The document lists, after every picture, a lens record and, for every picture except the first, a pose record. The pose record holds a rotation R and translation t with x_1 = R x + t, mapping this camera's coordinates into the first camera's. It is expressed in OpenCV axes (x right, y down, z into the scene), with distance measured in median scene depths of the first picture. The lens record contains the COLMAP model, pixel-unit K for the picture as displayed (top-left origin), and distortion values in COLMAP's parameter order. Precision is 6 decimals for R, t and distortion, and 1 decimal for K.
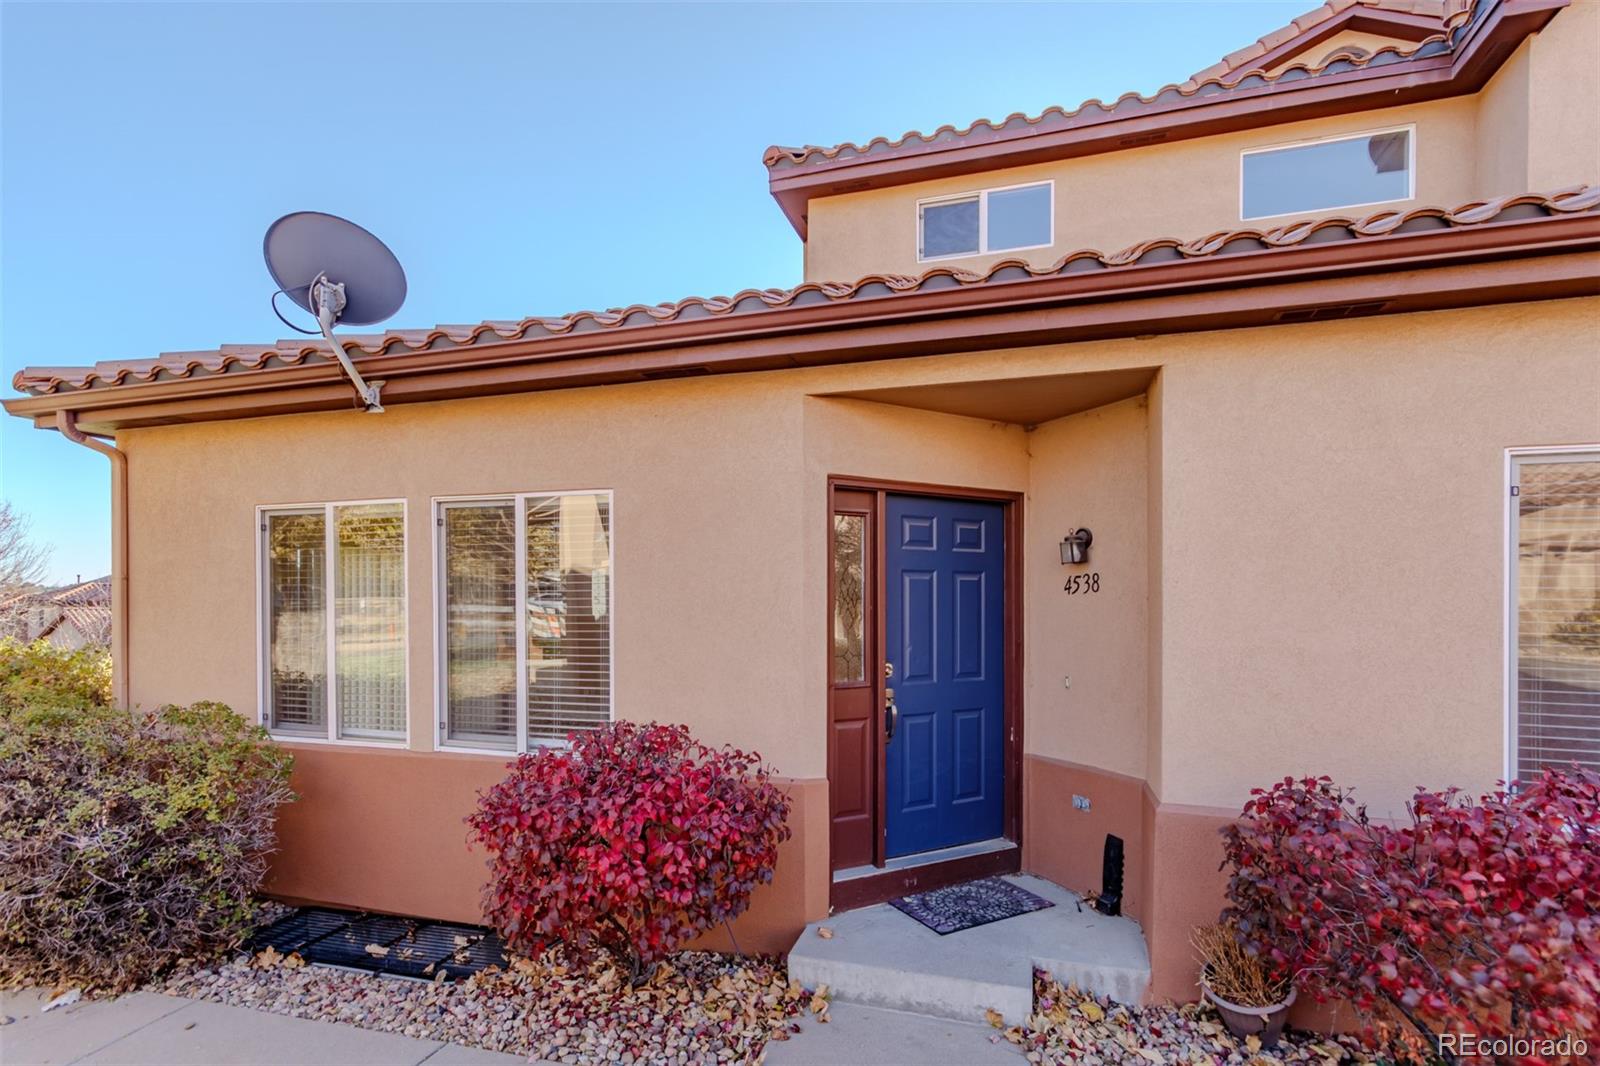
lens RADIAL K [[734.4, 0, 810.6], [0, 734.4, 601.2], [0, 0, 1]] dist [-0.001923, 0.000237]
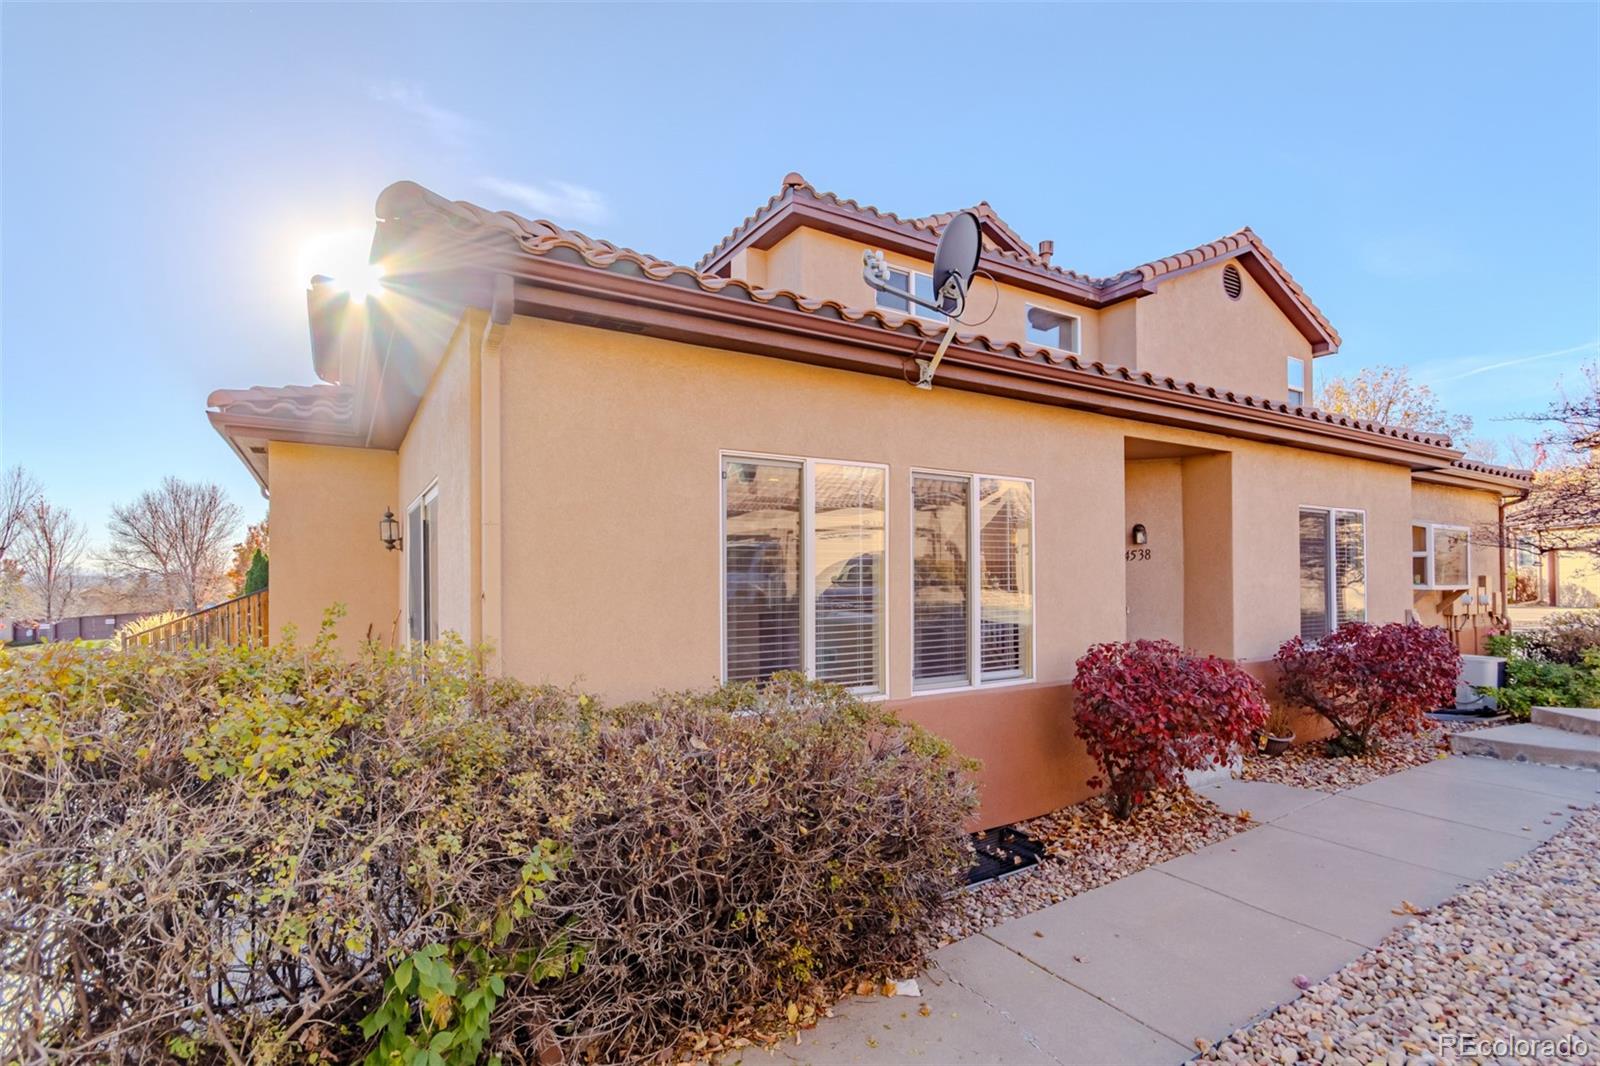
lens RADIAL K [[734.4, 0, 797.6], [0, 734.4, 548.1], [0, 0, 1]] dist [-0.001923, 0.000237]
pose [[0.660632, 0.021952, 0.750389, -1.263900], [0.001634, 0.999528, -0.030680, 0.011867], [-0.750708, 0.021494, 0.660284, 0.348133]]
